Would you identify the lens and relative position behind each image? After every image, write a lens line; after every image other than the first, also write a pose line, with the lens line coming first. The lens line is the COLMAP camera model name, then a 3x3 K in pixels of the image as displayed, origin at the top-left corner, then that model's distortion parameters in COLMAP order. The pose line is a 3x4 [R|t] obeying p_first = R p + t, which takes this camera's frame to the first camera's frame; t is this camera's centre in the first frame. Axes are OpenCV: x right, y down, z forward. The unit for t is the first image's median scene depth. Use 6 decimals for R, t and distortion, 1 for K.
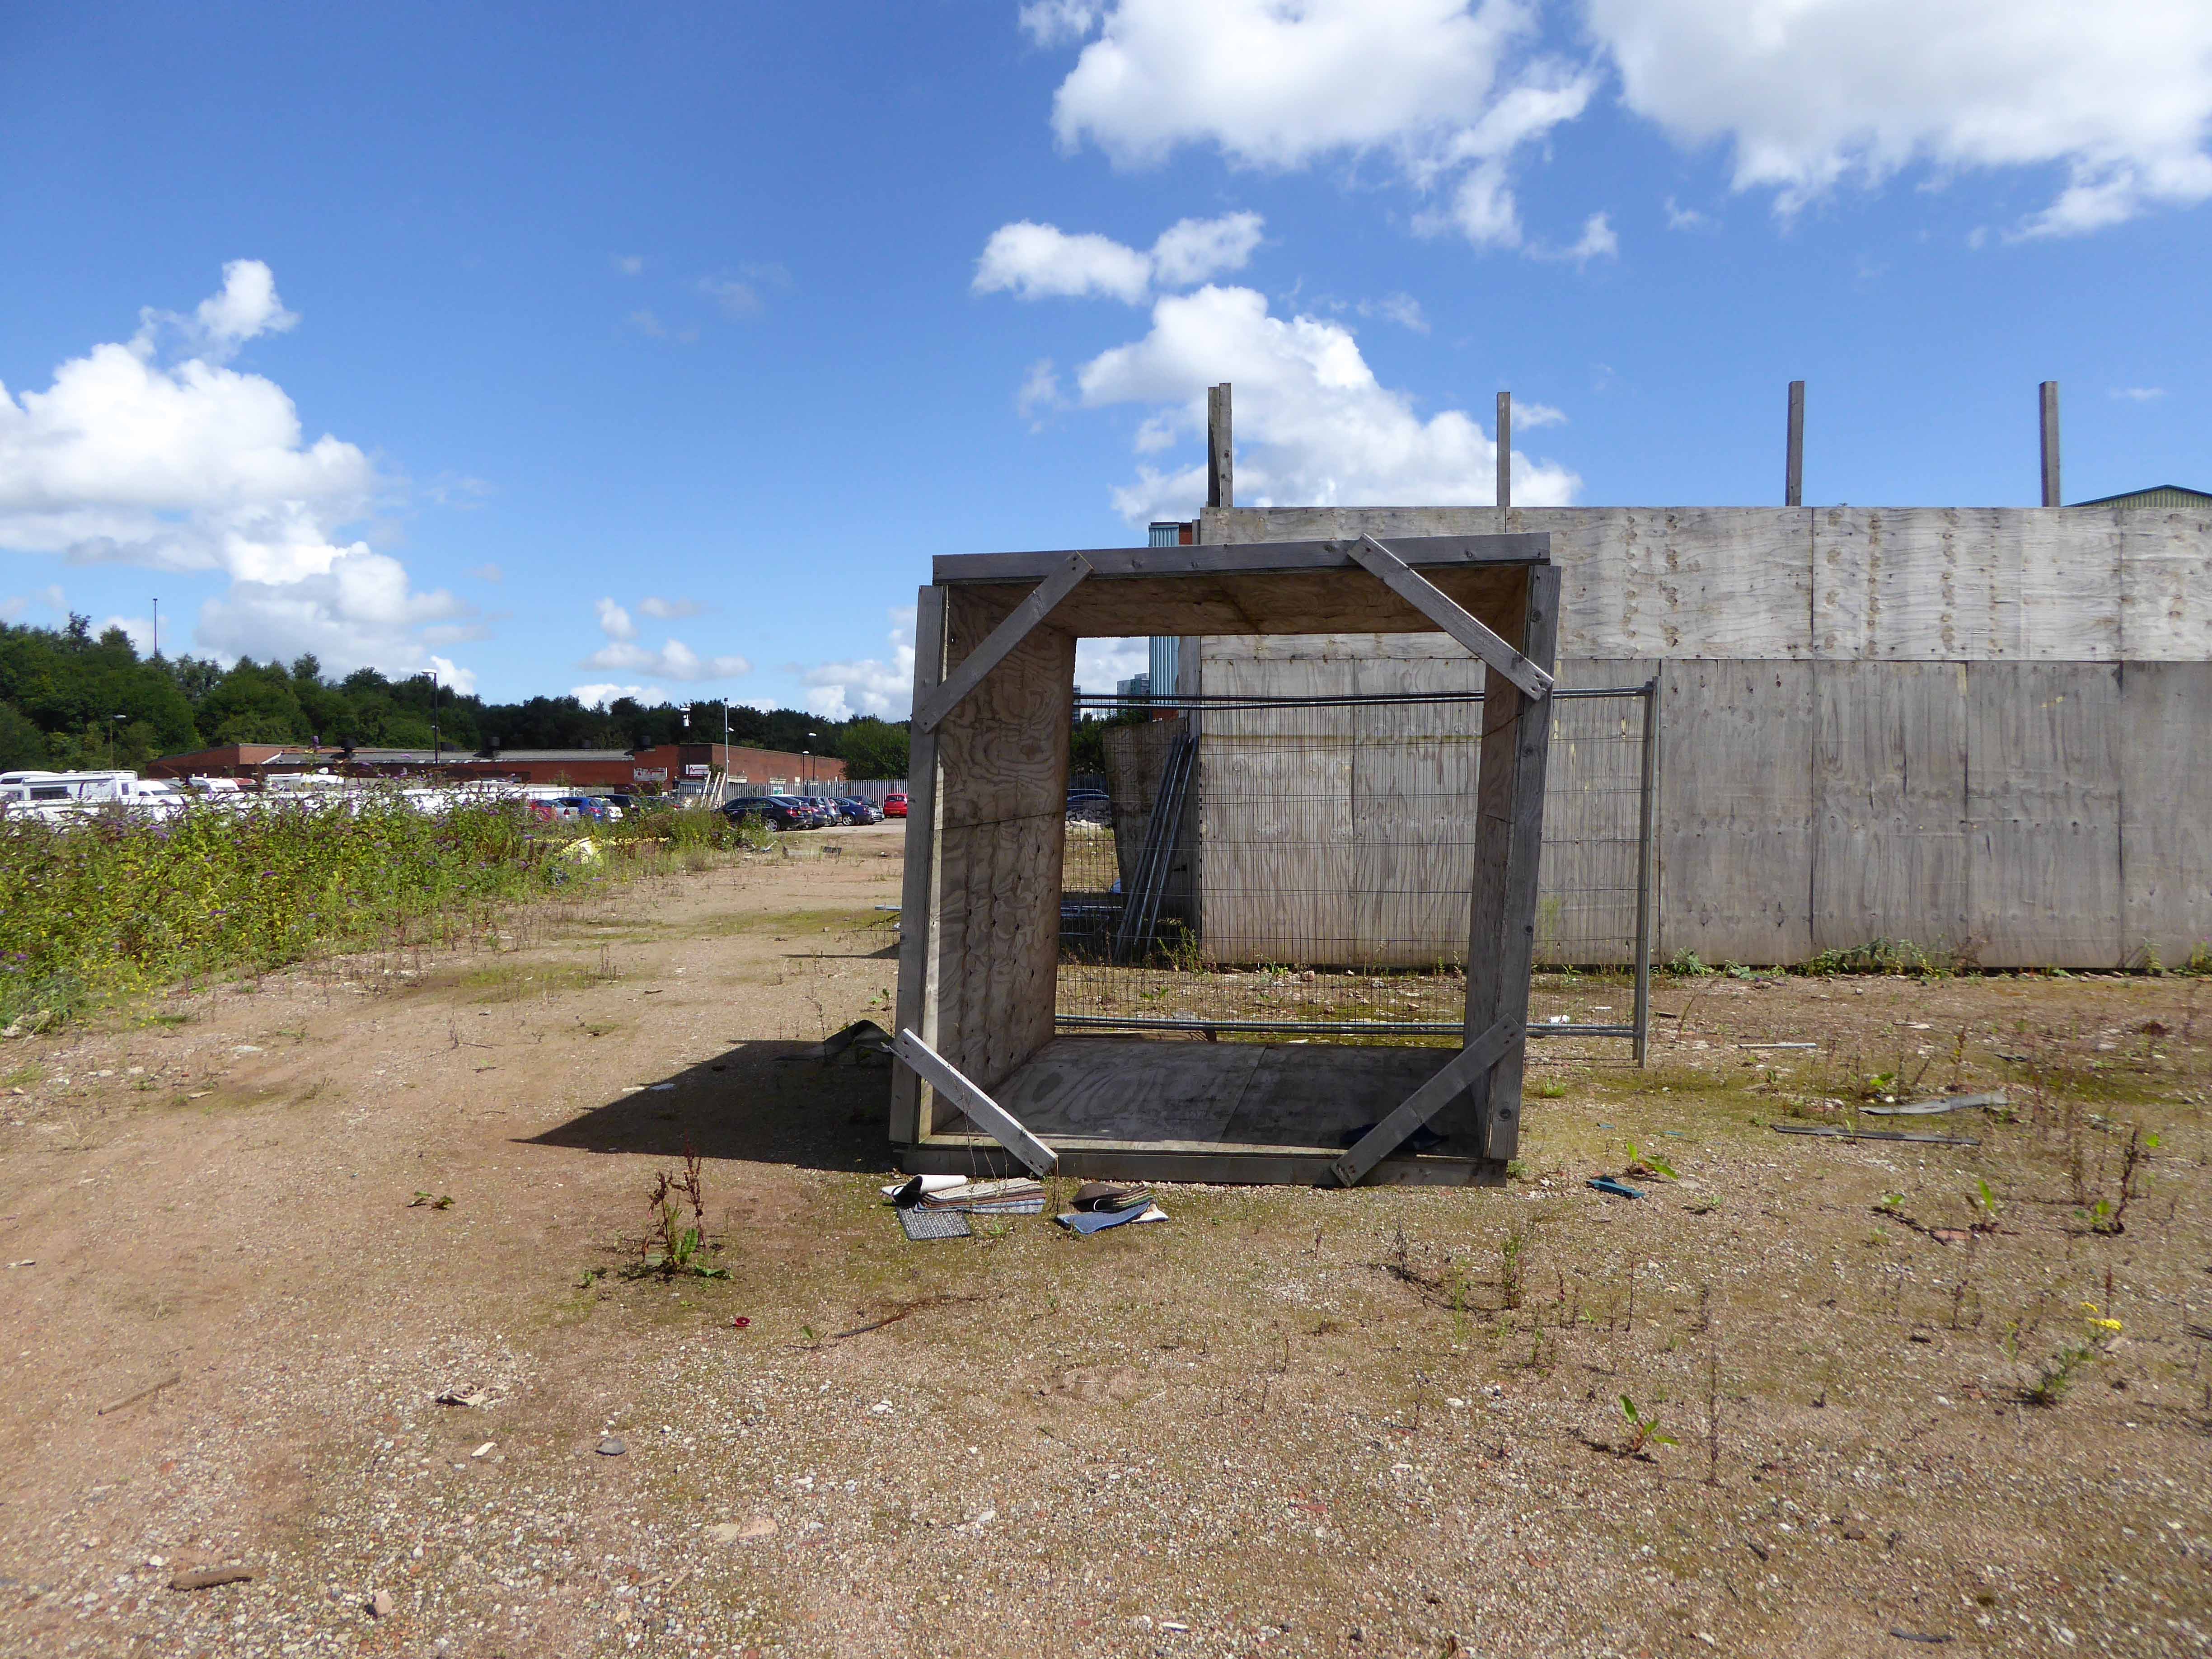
lens RADIAL K [[1588.8, 0, 1109.1], [0, 1588.8, 832.8], [0, 0, 1]] dist [-0.019066, -0.003030]
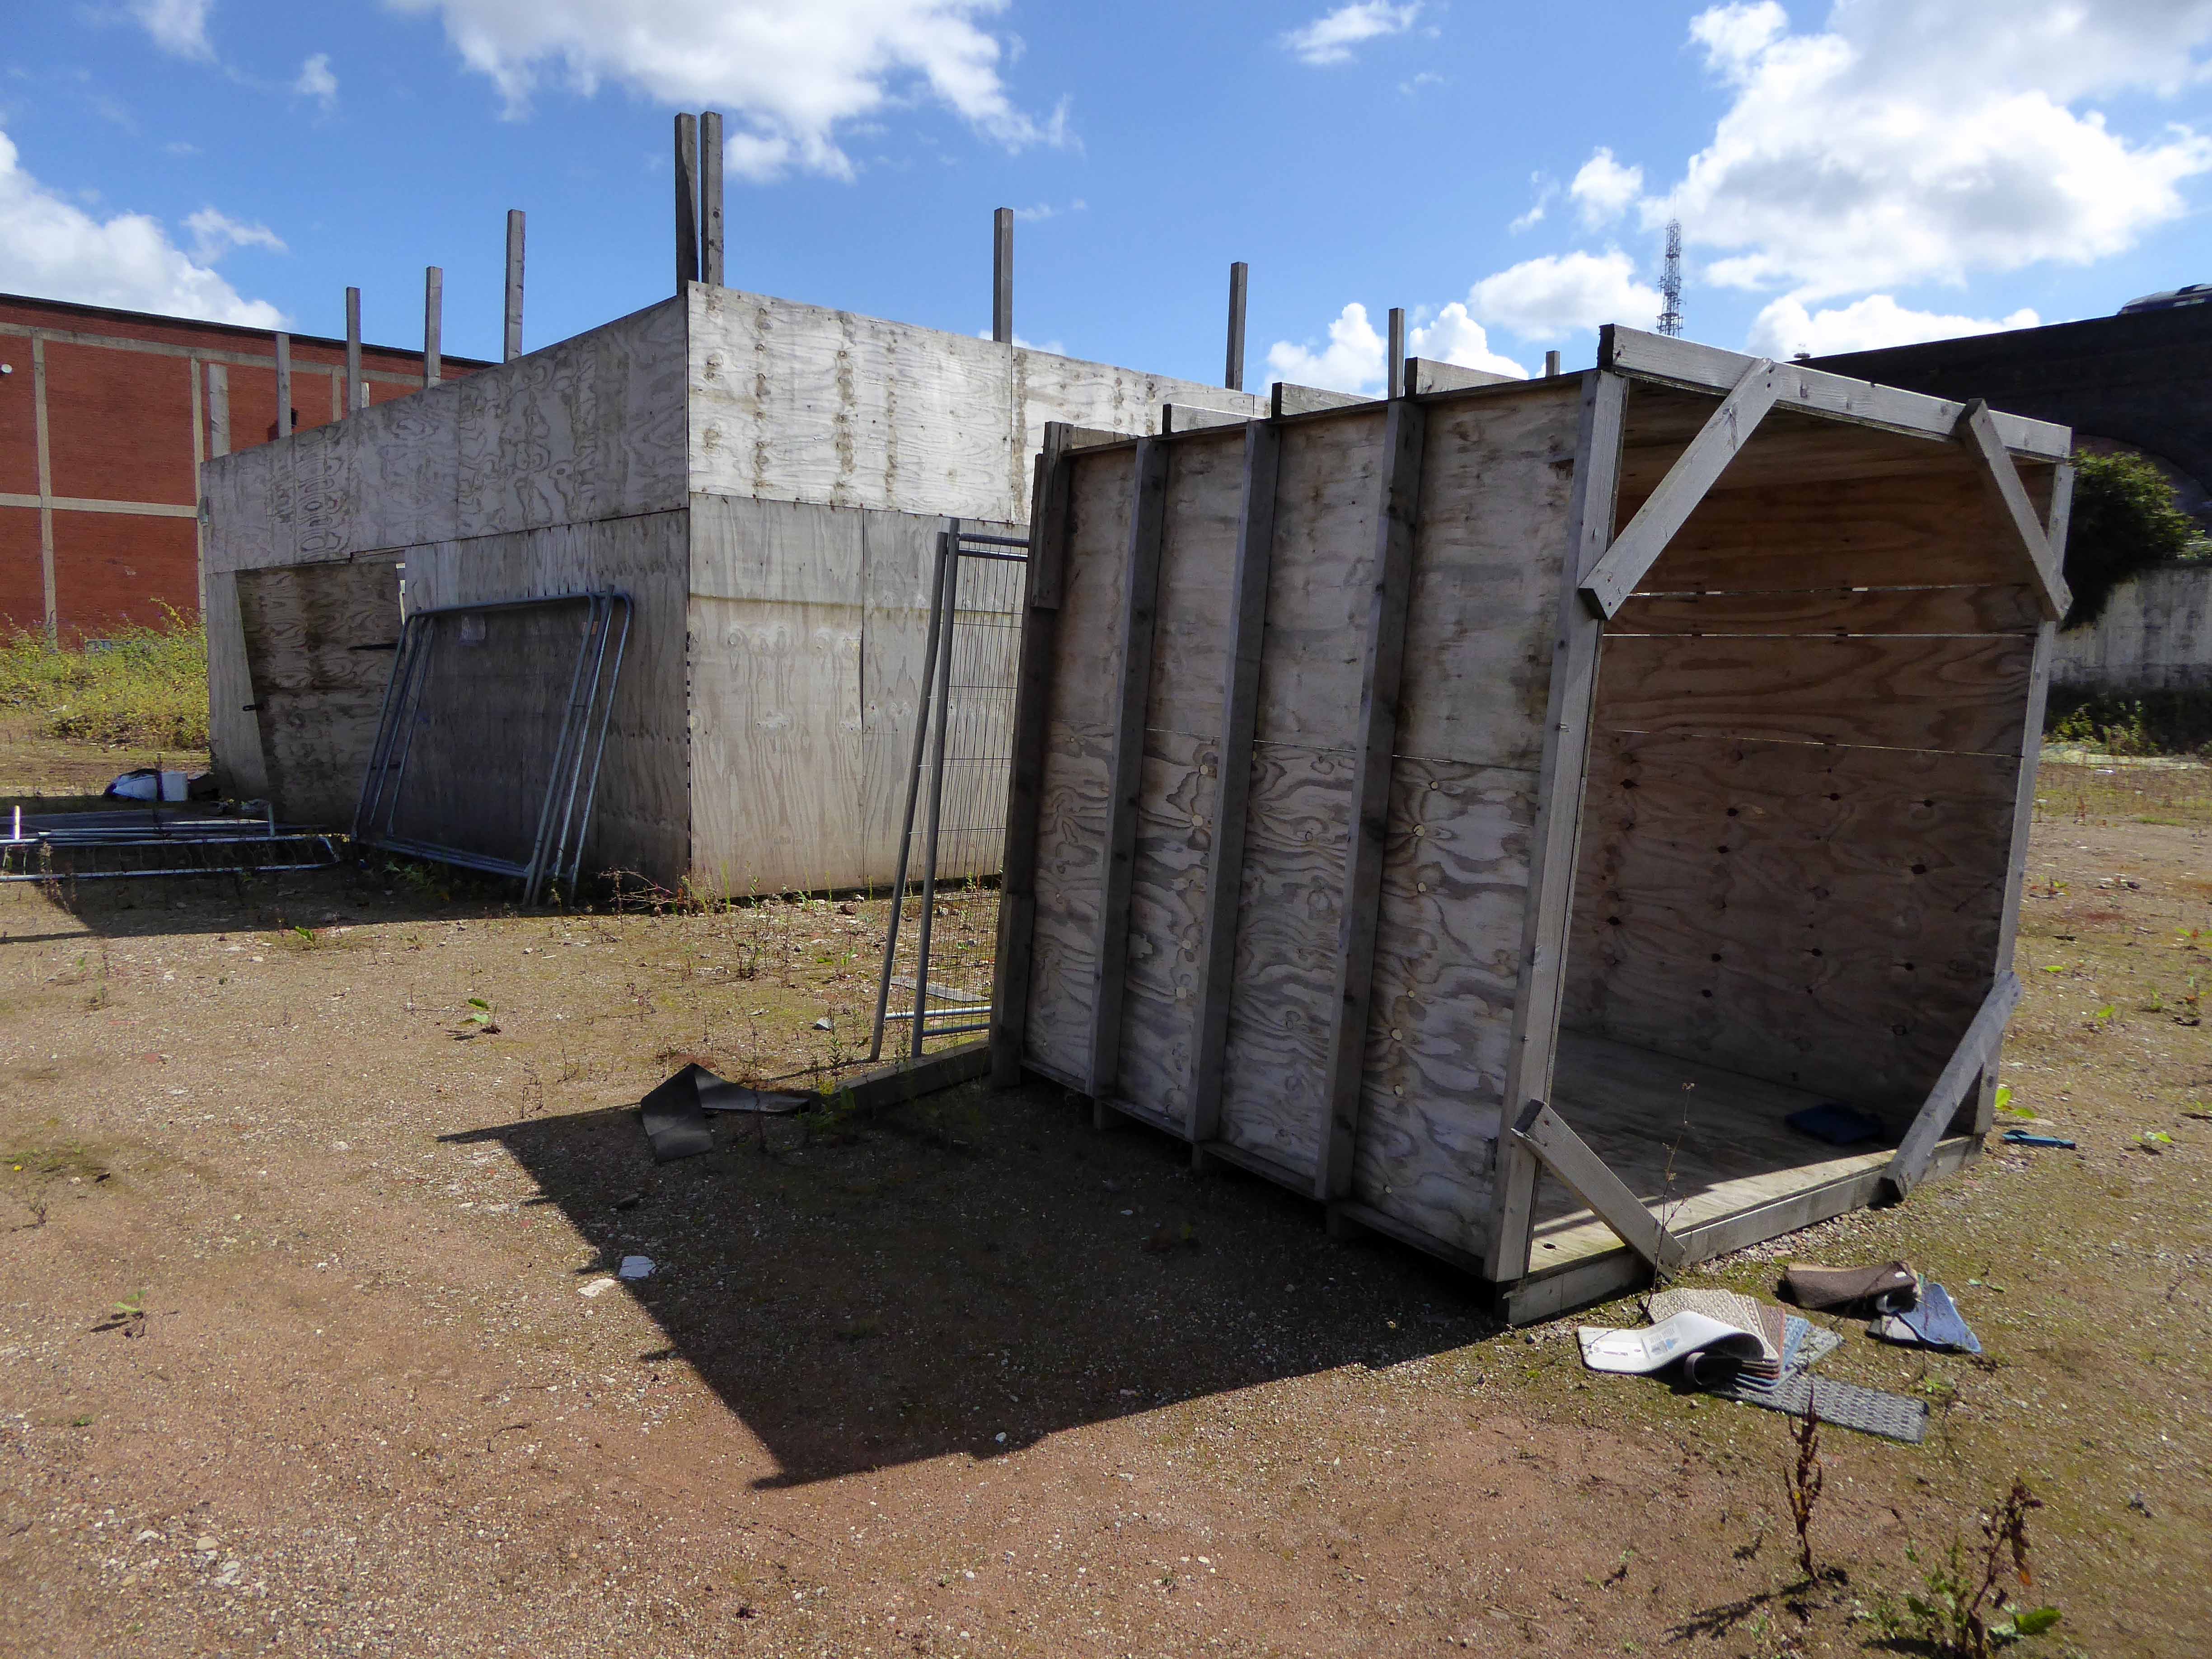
lens RADIAL K [[1588.8, 0, 1106.4], [0, 1588.8, 822.3], [0, 0, 1]] dist [-0.019066, -0.003030]
pose [[0.713228, -0.049262, 0.699199, -0.282877], [-0.005523, 0.997101, 0.075884, -0.011380], [-0.700910, -0.057984, 0.710889, 0.293708]]
